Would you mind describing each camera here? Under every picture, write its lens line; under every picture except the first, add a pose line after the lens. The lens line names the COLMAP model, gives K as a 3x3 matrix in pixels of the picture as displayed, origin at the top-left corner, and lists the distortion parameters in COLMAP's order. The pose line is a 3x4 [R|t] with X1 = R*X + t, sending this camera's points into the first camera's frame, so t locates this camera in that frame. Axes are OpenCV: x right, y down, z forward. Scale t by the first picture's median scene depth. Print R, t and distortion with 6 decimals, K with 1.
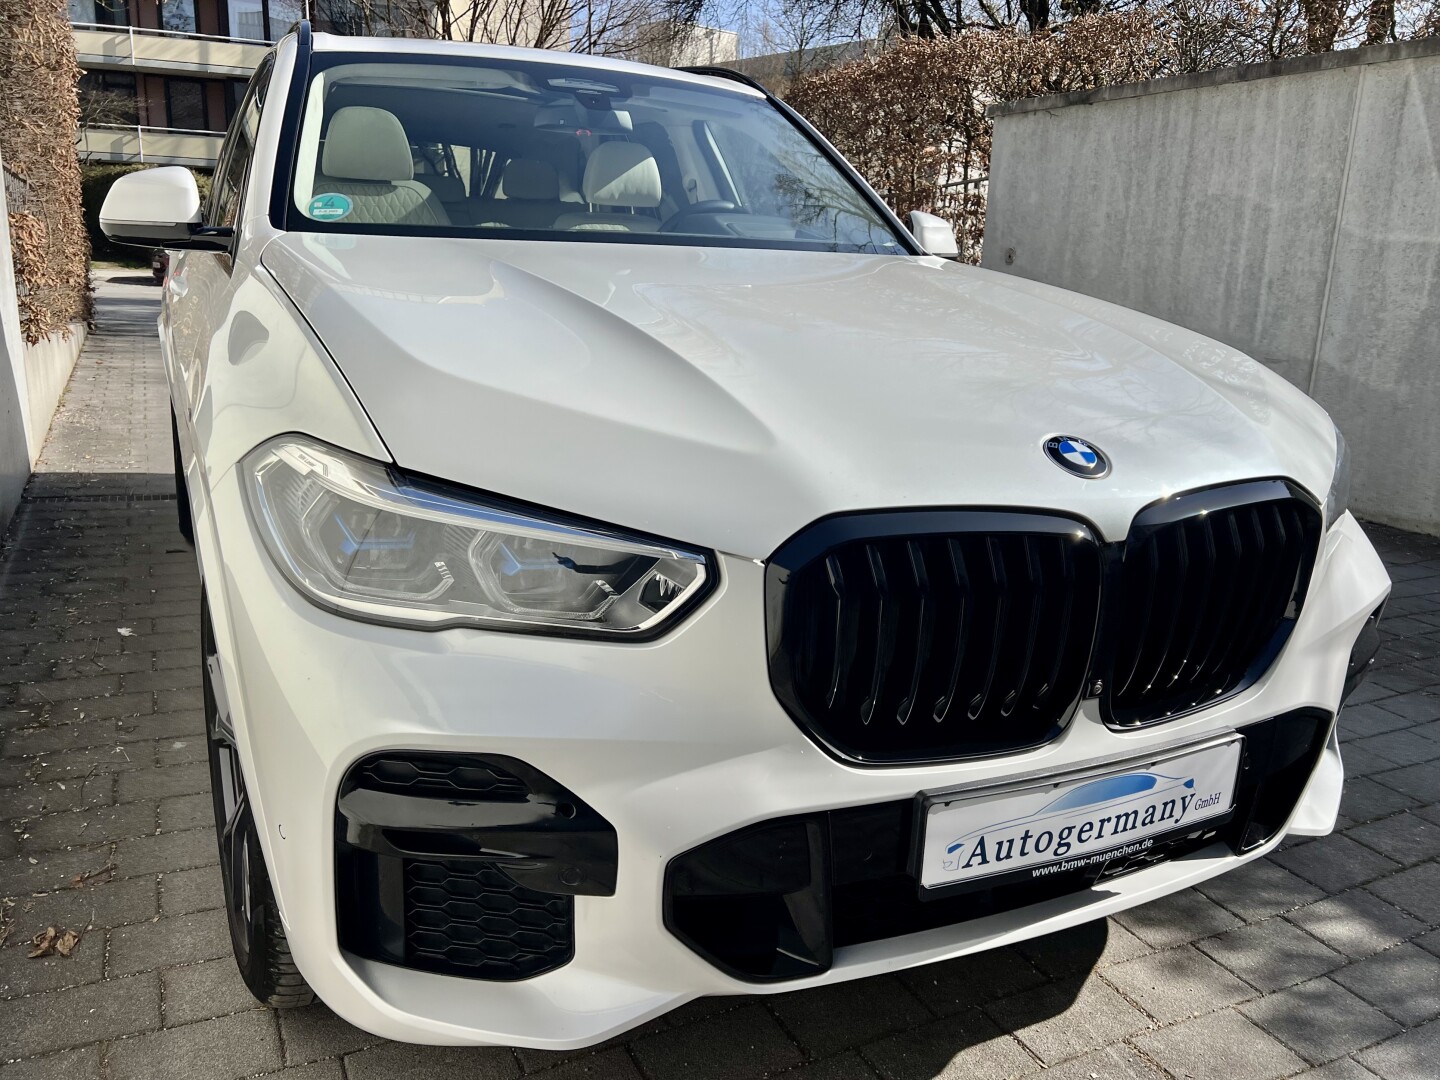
lens RADIAL K [[1124.1, 0, 694.7], [0, 1124.1, 536.6], [0, 0, 1]] dist [0.024131, -0.029075]
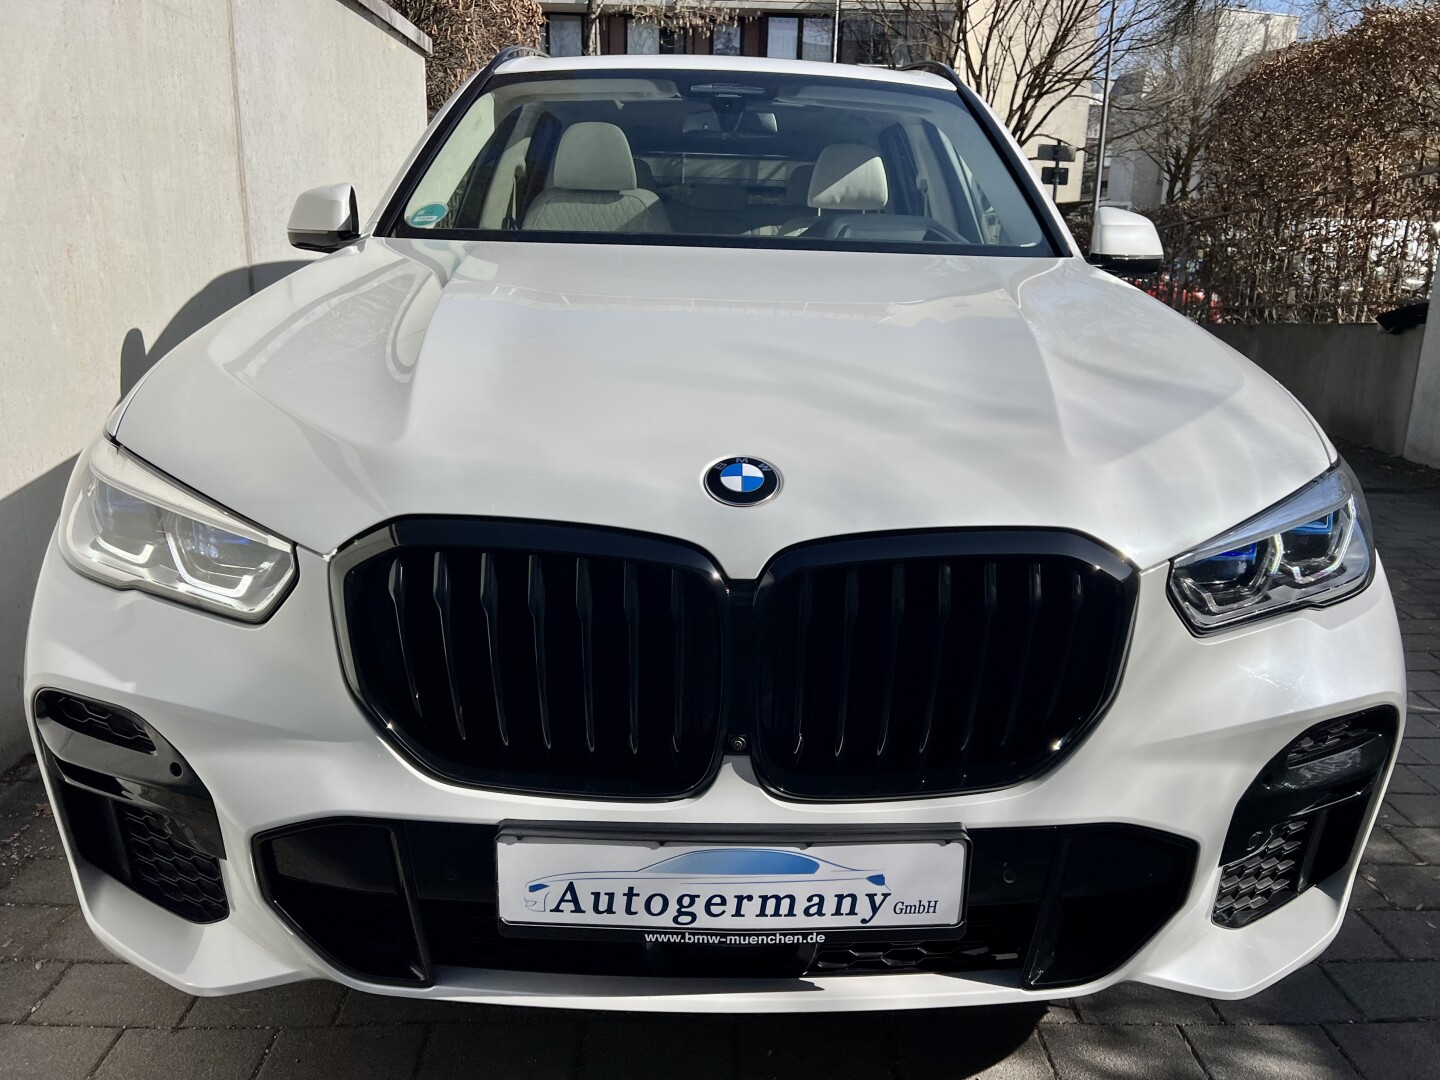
lens RADIAL K [[1104.6, 0, 728.0], [0, 1104.6, 533.9], [0, 0, 1]] dist [0.043358, 0.002070]
pose [[0.915987, 0.095580, -0.389655, 0.465922], [-0.097856, 0.995101, 0.014055, -0.028377], [0.389090, 0.025256, 0.920853, 0.137280]]
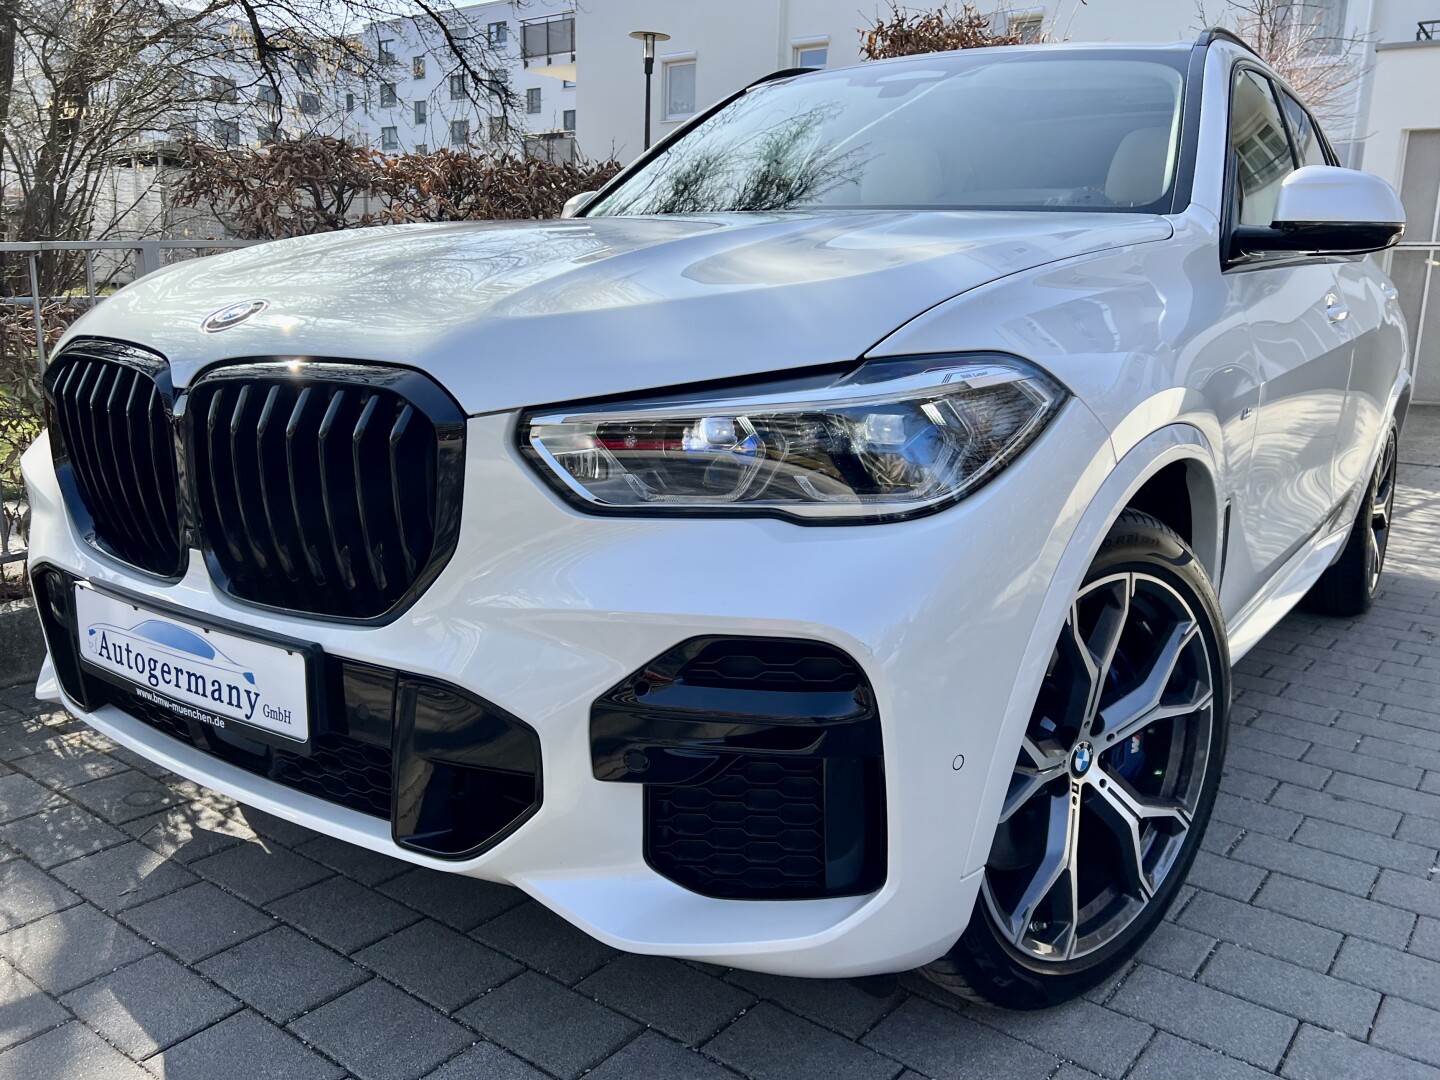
lens RADIAL K [[1143.1, 0, 720.0], [0, 1143.1, 540.0], [0, 0, 1]] dist [0.010936, 0.002547]
pose [[0.505338, 0.155208, -0.848849, 1.035115], [-0.237879, 0.970633, 0.035862, -0.011043], [0.829486, 0.183801, 0.527418, 0.590584]]
